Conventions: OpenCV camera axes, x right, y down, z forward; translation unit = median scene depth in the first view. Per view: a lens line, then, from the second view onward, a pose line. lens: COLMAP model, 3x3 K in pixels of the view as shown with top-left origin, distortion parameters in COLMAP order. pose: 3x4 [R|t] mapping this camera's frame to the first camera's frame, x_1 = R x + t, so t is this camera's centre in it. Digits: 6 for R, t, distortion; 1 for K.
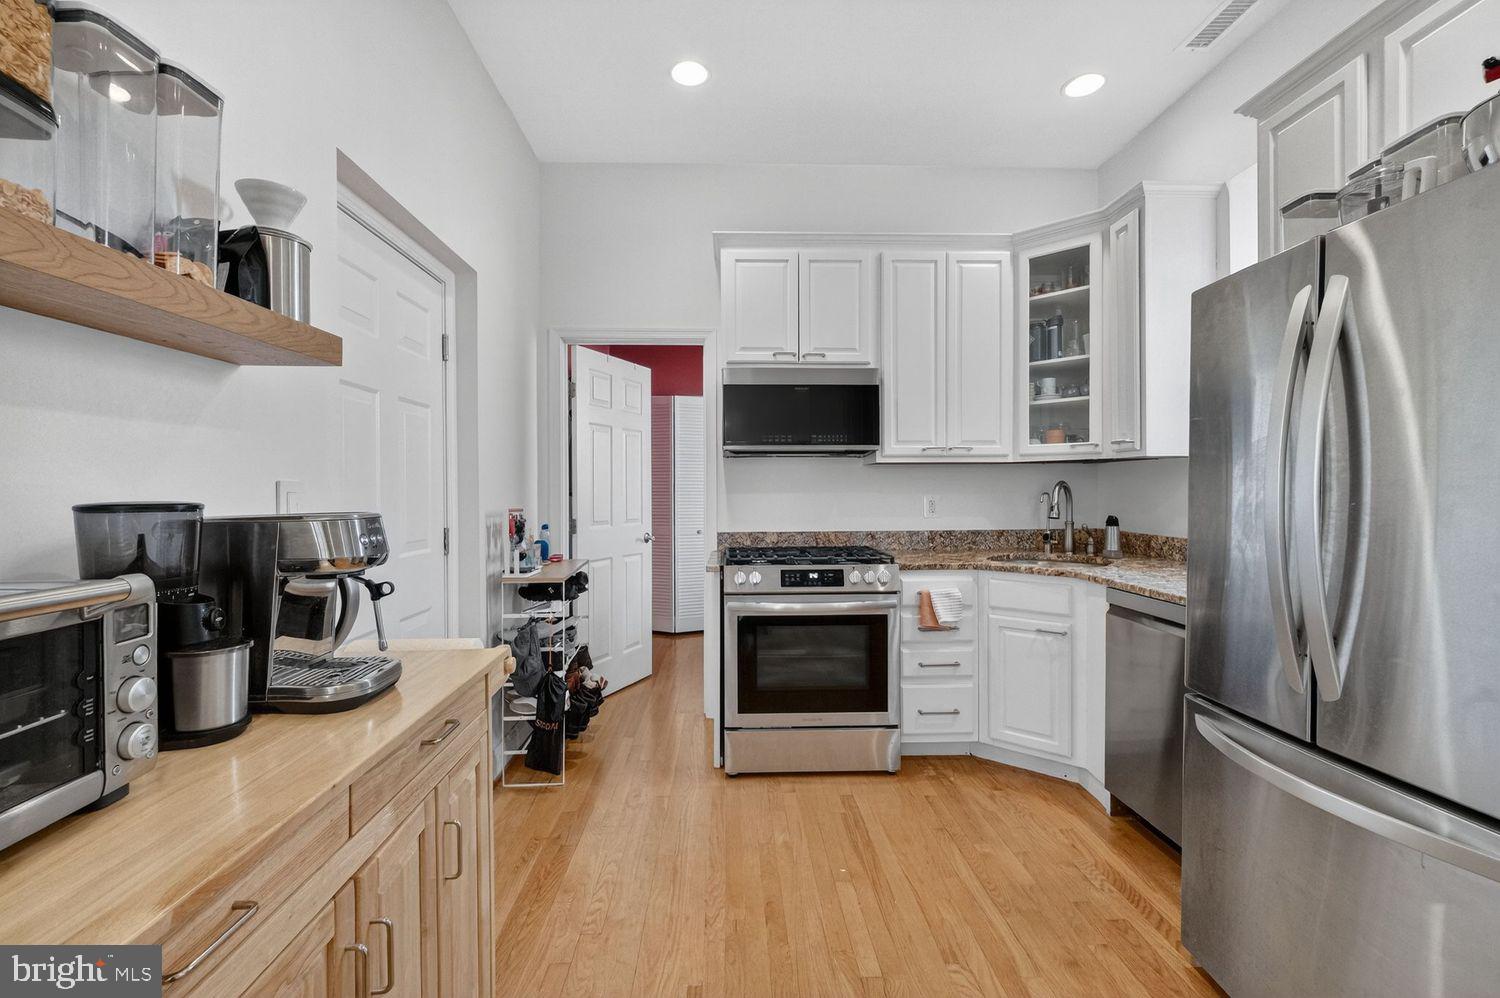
lens RADIAL K [[640.1, 0, 746.3], [0, 640.1, 488.2], [0, 0, 1]] dist [-0.002411, 0.001089]
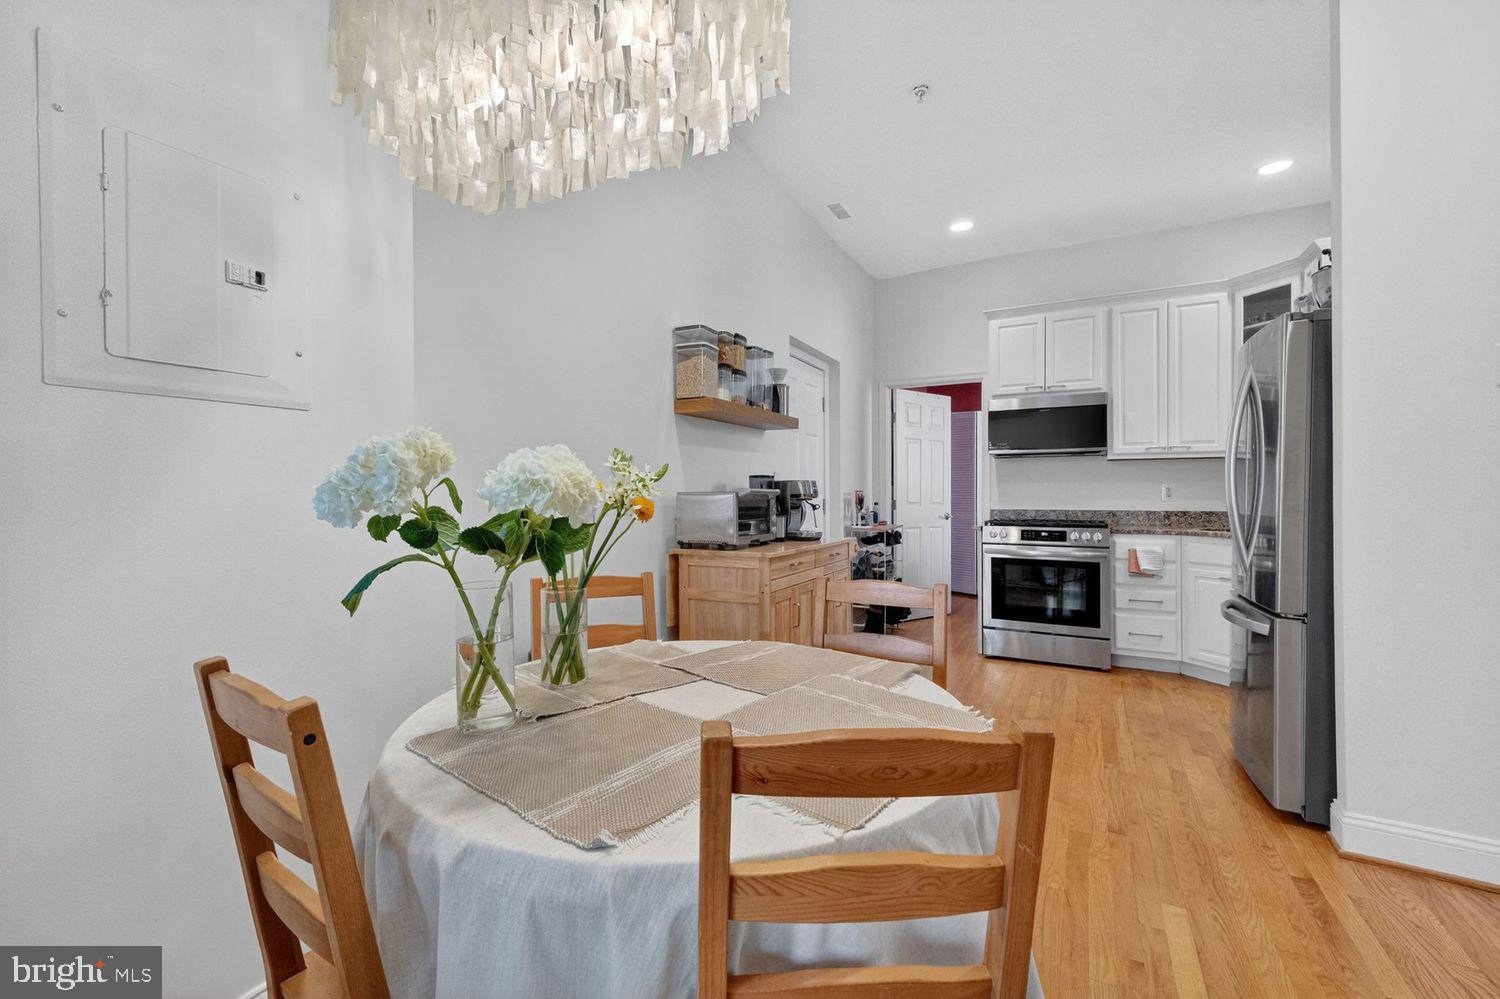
lens RADIAL K [[603.6, 0, 751.2], [0, 603.6, 492.8], [0, 0, 1]] dist [0.003011, 0.000006]
pose [[0.866878, 0.003158, -0.498510, 0.206844], [-0.001158, 0.999990, 0.004321, 0.030676], [0.498518, -0.003169, 0.866873, -0.578865]]
